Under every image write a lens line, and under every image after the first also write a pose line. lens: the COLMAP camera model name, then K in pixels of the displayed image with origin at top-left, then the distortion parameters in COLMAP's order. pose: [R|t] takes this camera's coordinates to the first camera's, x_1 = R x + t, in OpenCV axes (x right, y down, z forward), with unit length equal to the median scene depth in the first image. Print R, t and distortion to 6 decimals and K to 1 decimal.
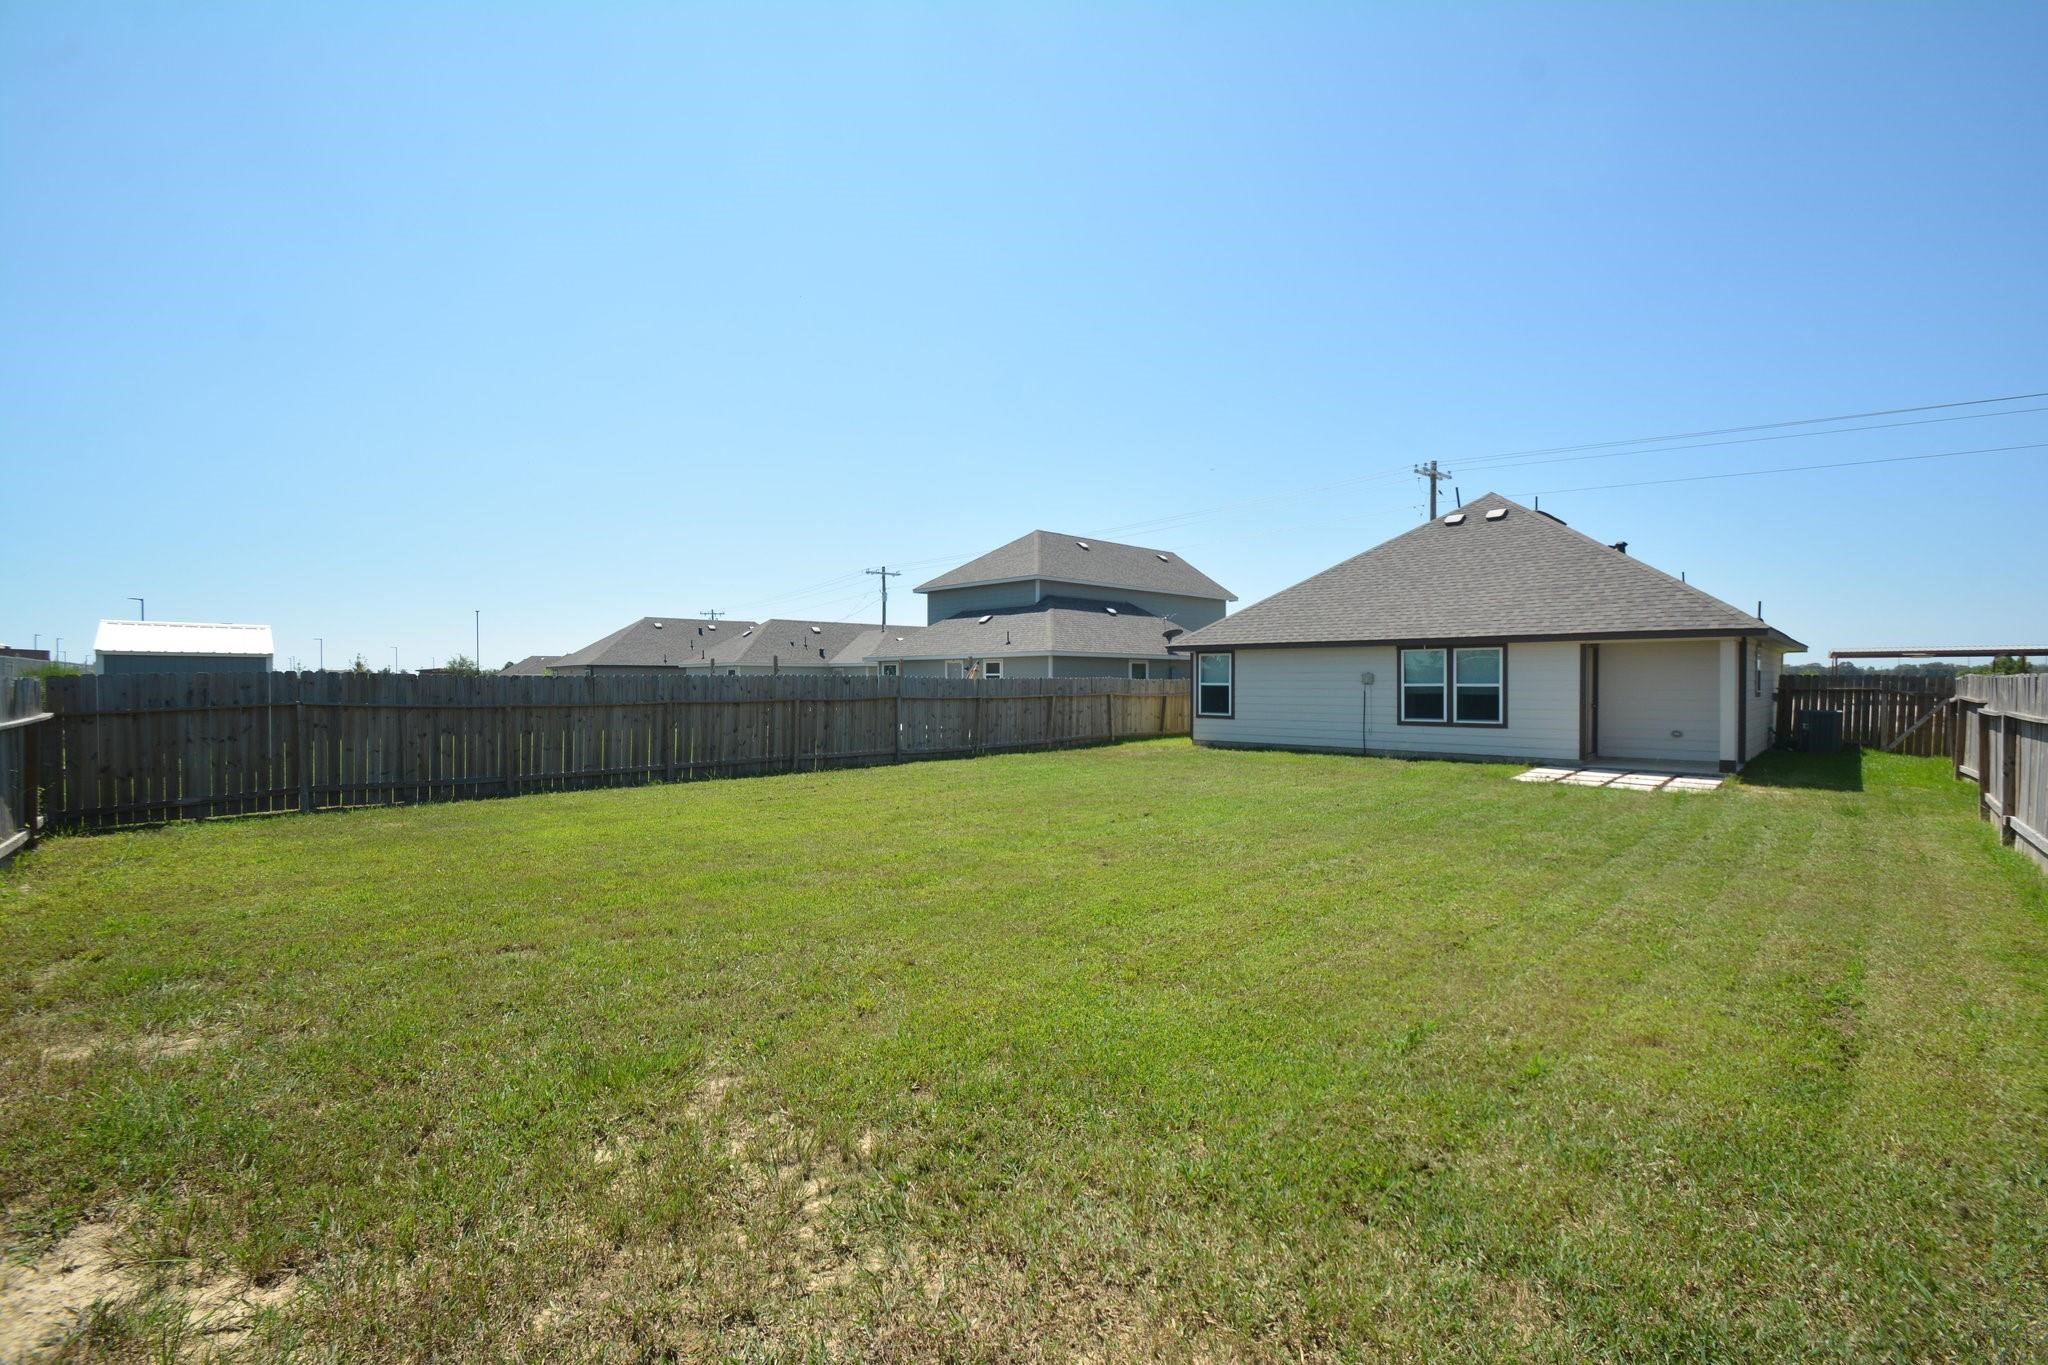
lens RADIAL K [[911.6, 0, 1018.9], [0, 911.6, 685.2], [0, 0, 1]] dist [-0.014402, -0.001210]
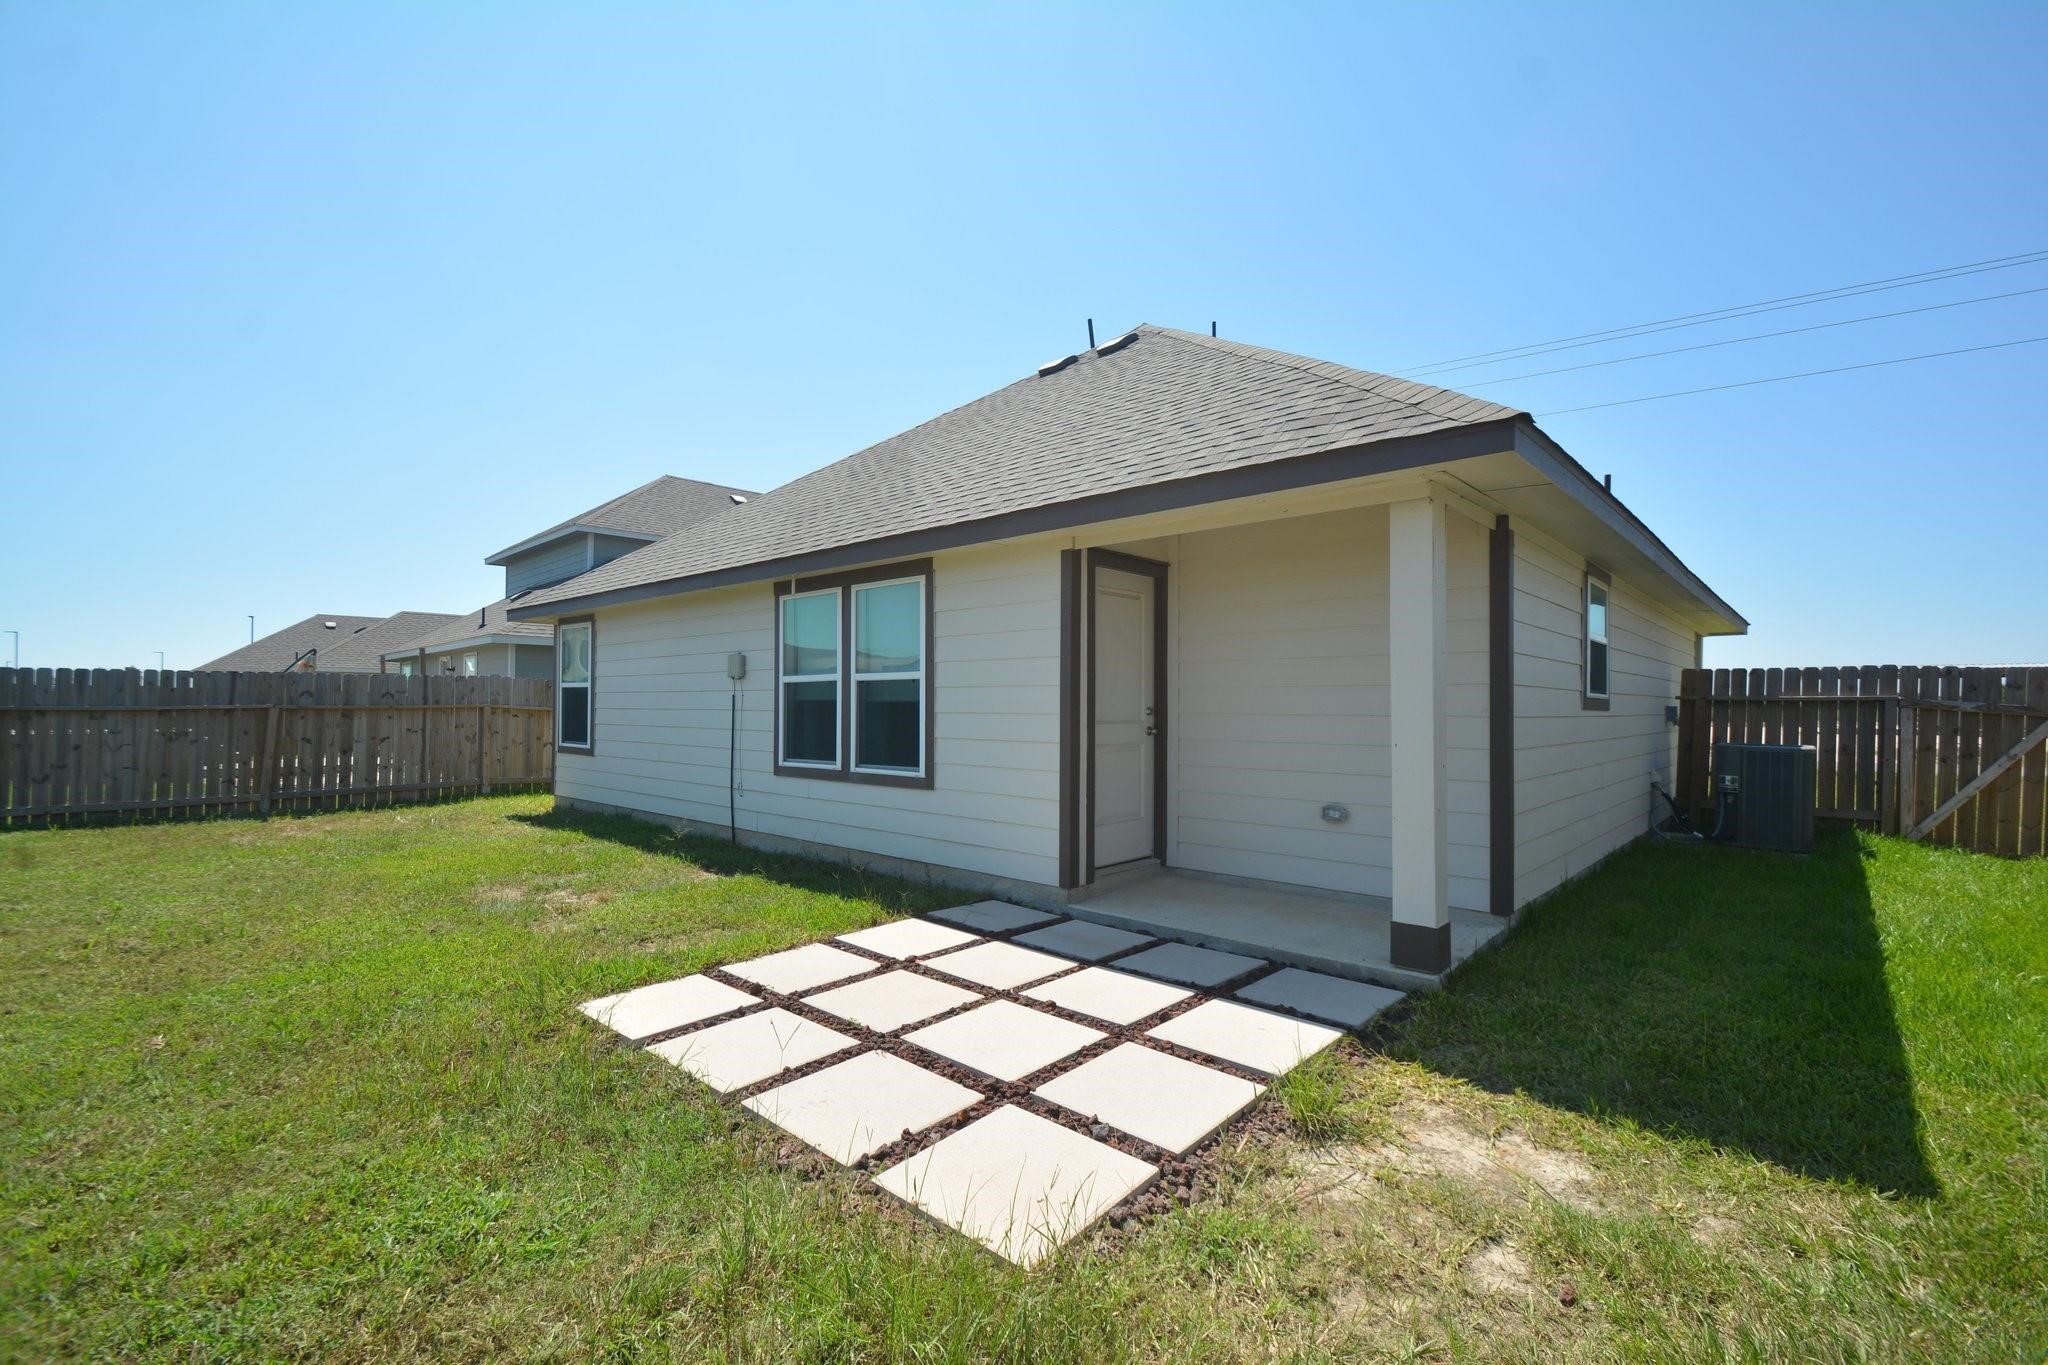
lens RADIAL K [[911.6, 0, 1028.7], [0, 911.6, 690.1], [0, 0, 1]] dist [-0.014402, -0.001210]
pose [[0.999674, 0.007108, 0.024504, 0.524385], [-0.006545, 0.999714, -0.022993, 0.013506], [-0.024661, 0.022825, 0.999435, 0.573362]]
